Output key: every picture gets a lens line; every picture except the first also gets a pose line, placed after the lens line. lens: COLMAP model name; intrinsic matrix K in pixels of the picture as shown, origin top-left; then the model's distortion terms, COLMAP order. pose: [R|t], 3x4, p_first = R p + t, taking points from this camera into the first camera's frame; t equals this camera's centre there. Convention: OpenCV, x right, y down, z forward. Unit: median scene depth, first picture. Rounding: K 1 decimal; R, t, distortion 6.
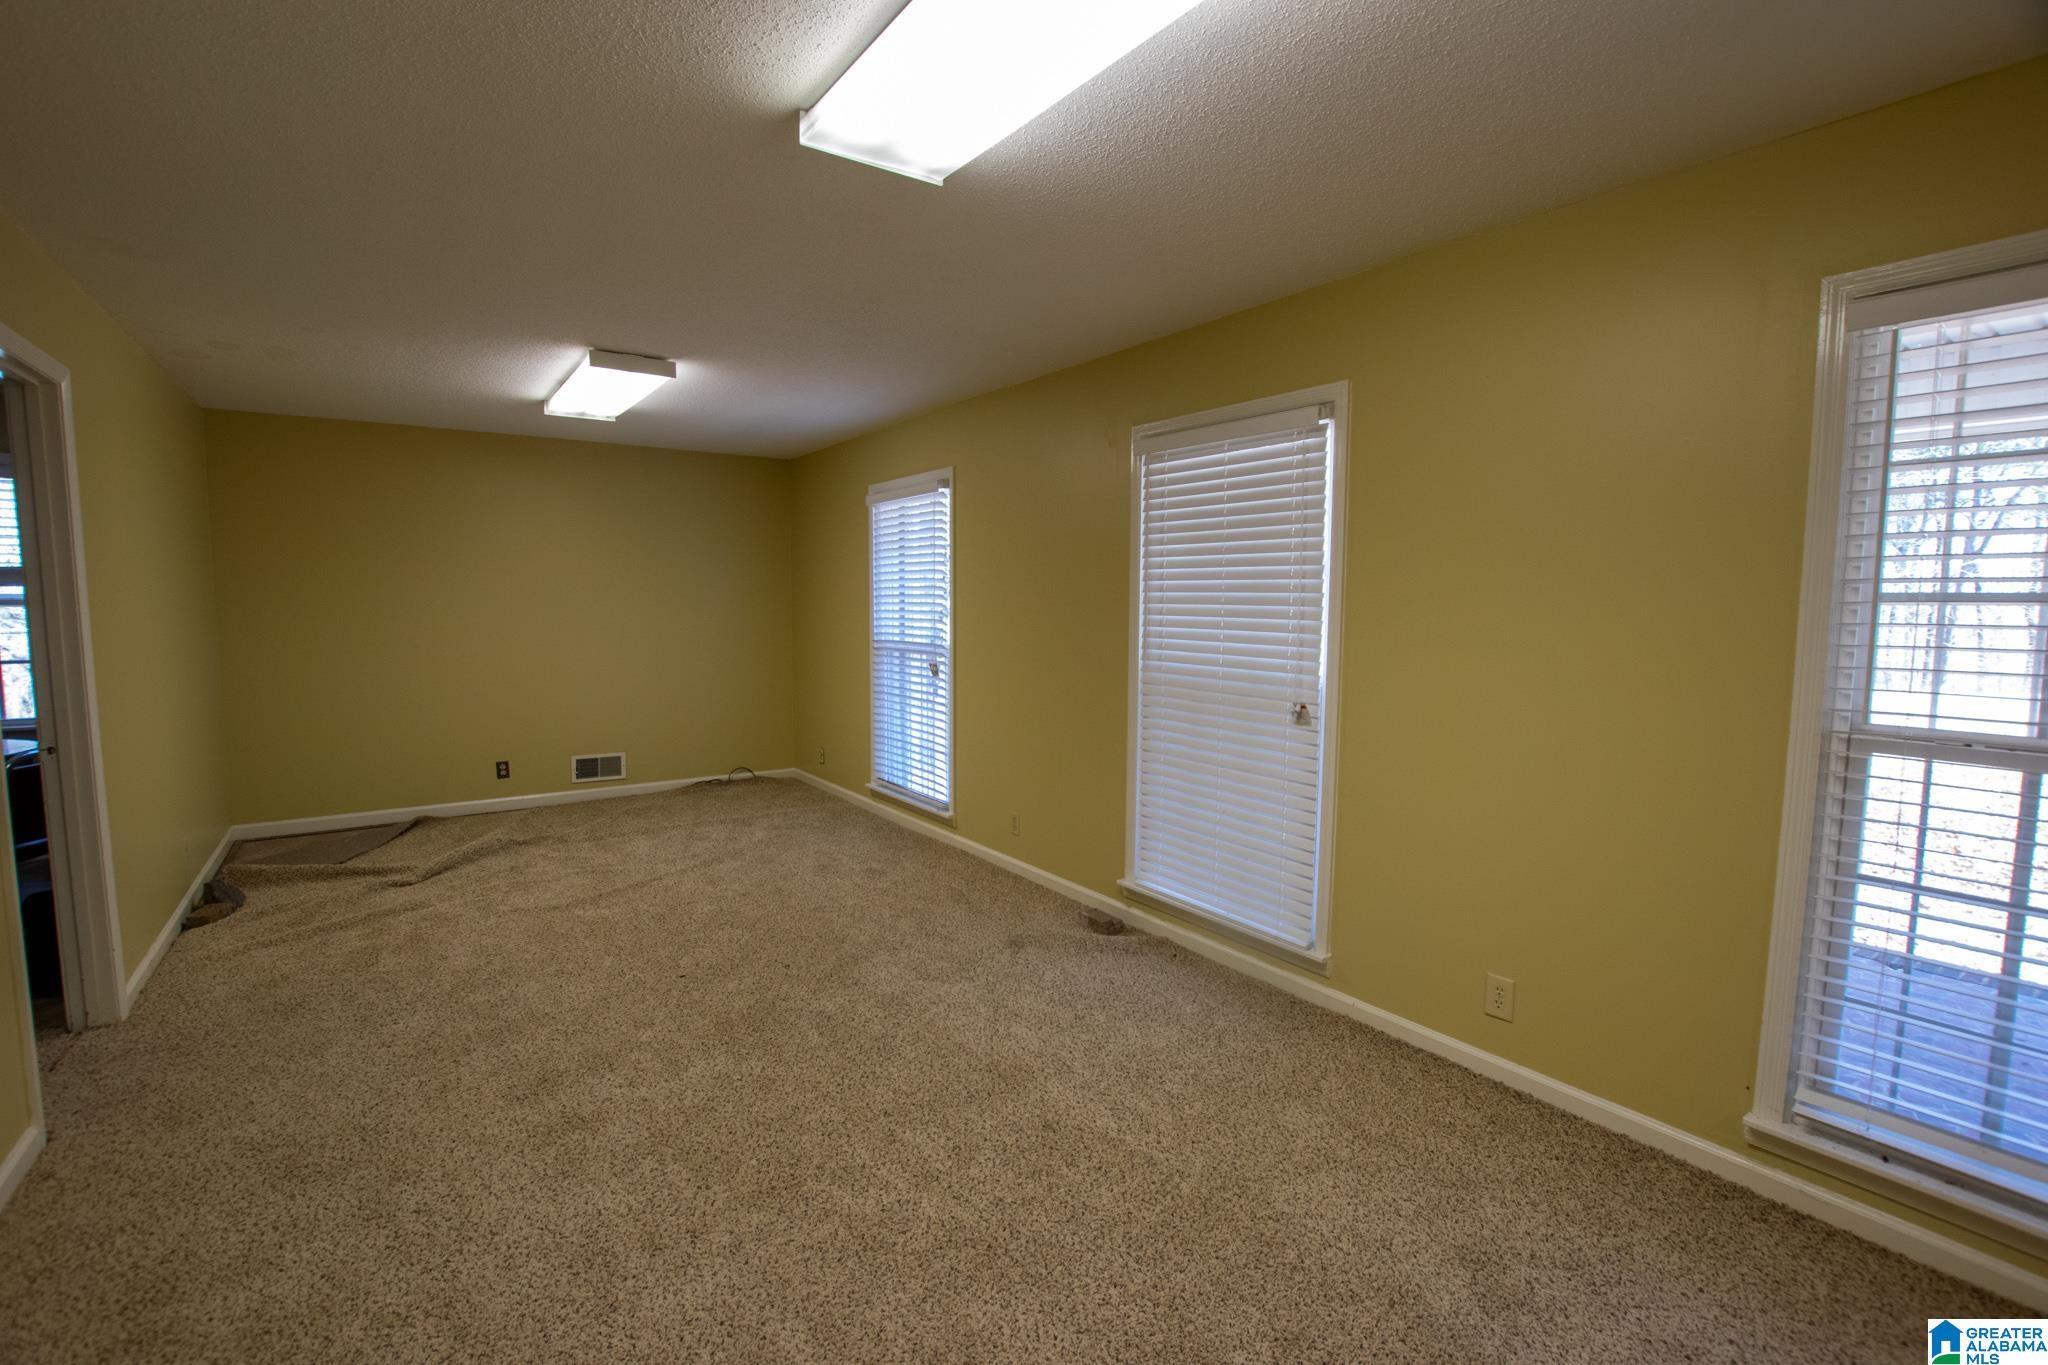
lens RADIAL K [[911.0, 0, 1024.0], [0, 911.0, 682.5], [0, 0, 1]] dist [-0.000866, 0.000018]
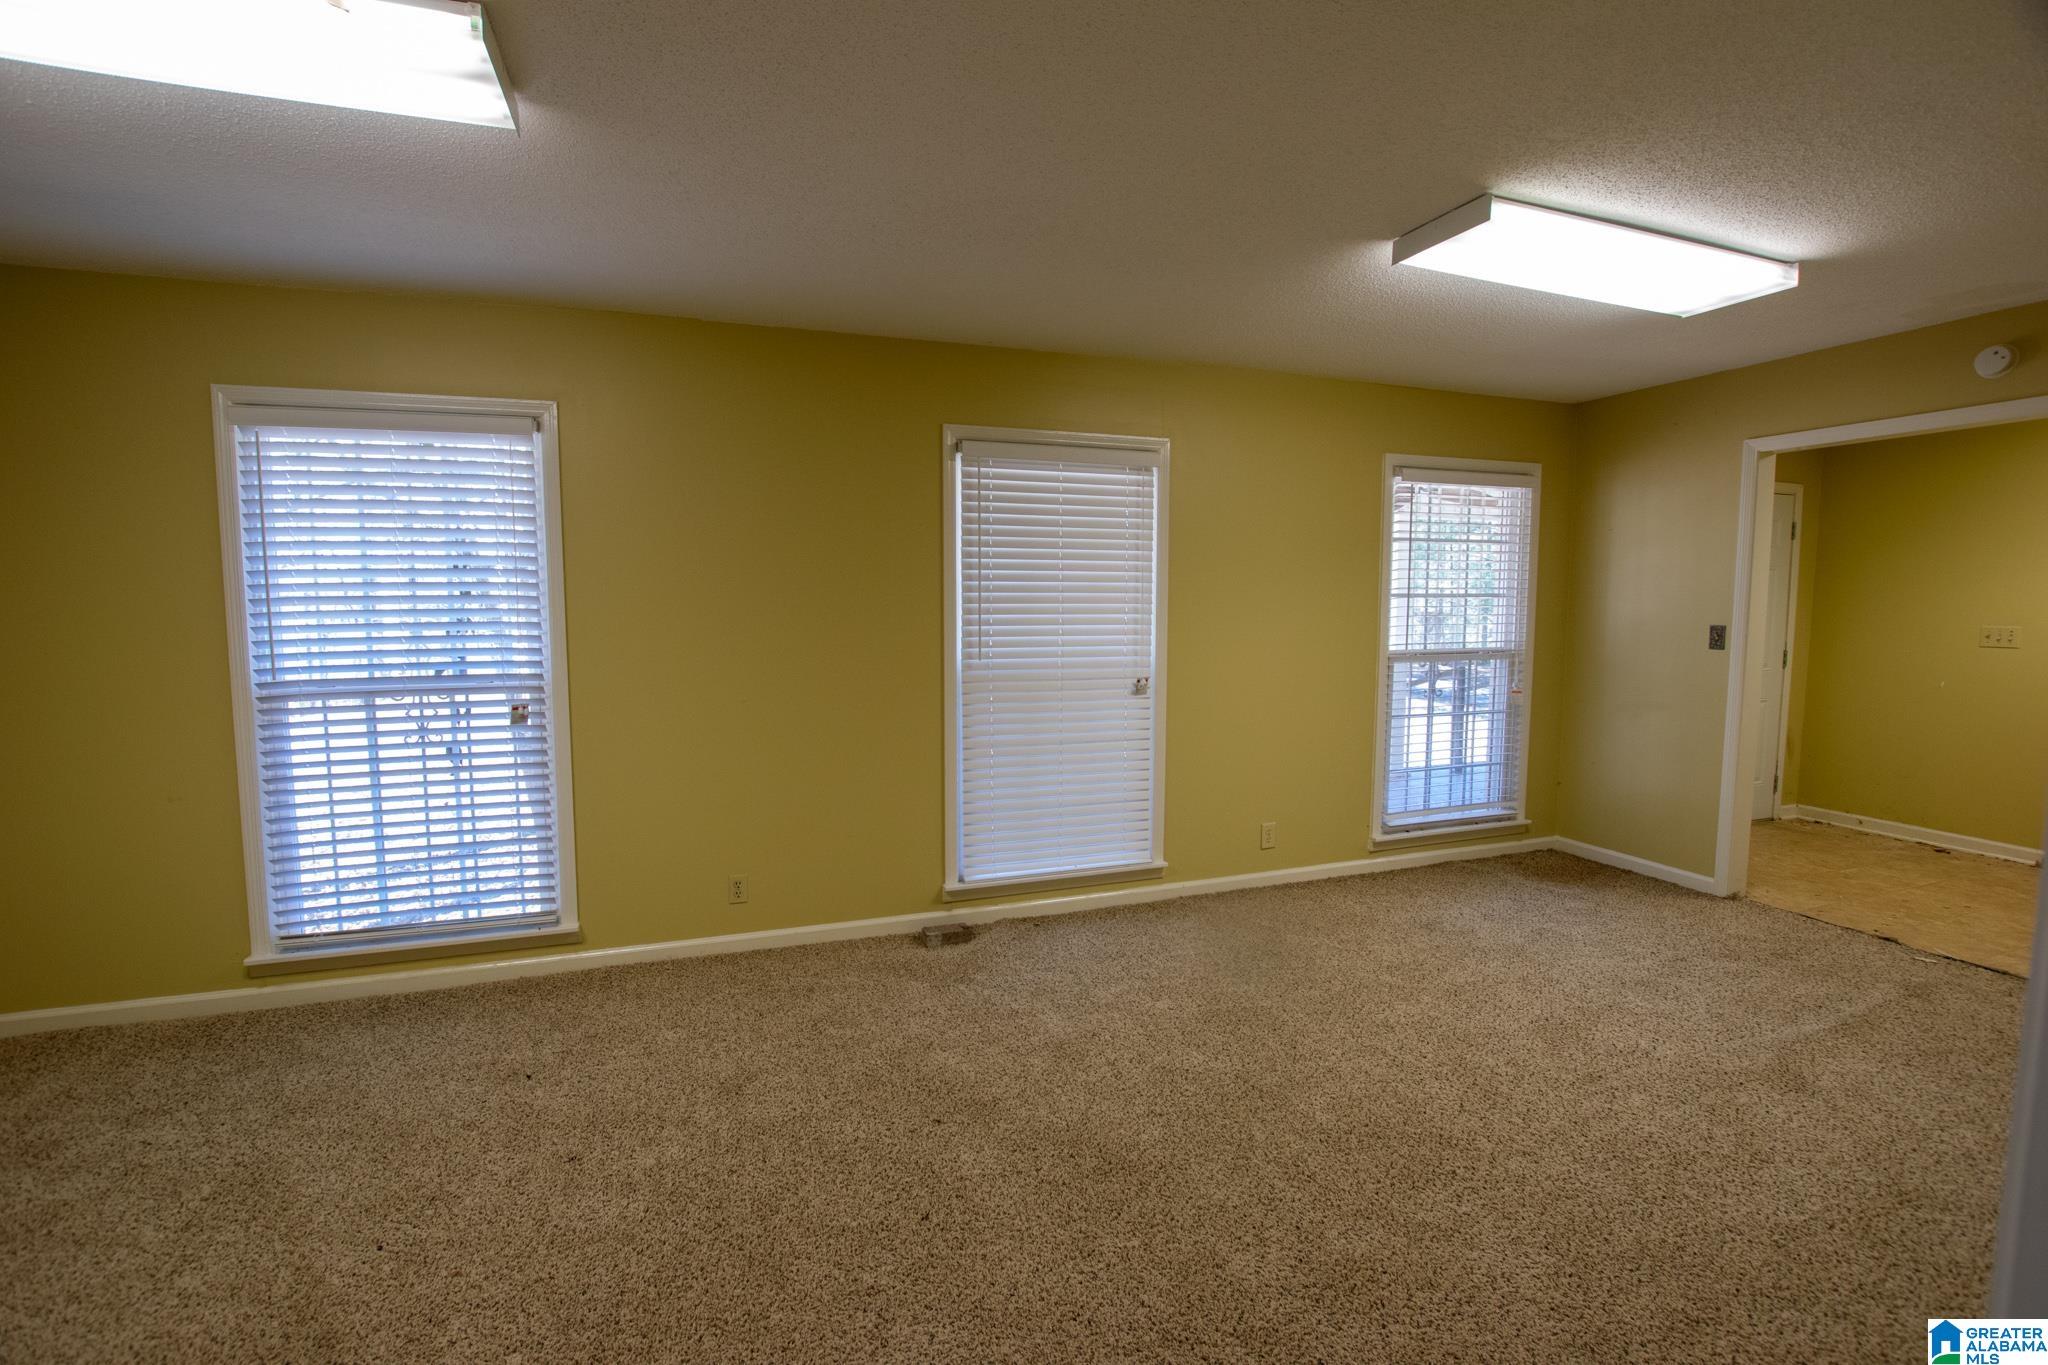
lens RADIAL K [[902.6, 0, 1019.1], [0, 902.6, 678.2], [0, 0, 1]] dist [-0.034264, 0.004635]
pose [[0.282957, -0.097531, 0.954161, -0.845539], [0.090003, 0.993127, 0.074823, -0.077689], [-0.954900, 0.064706, 0.289790, 0.688499]]
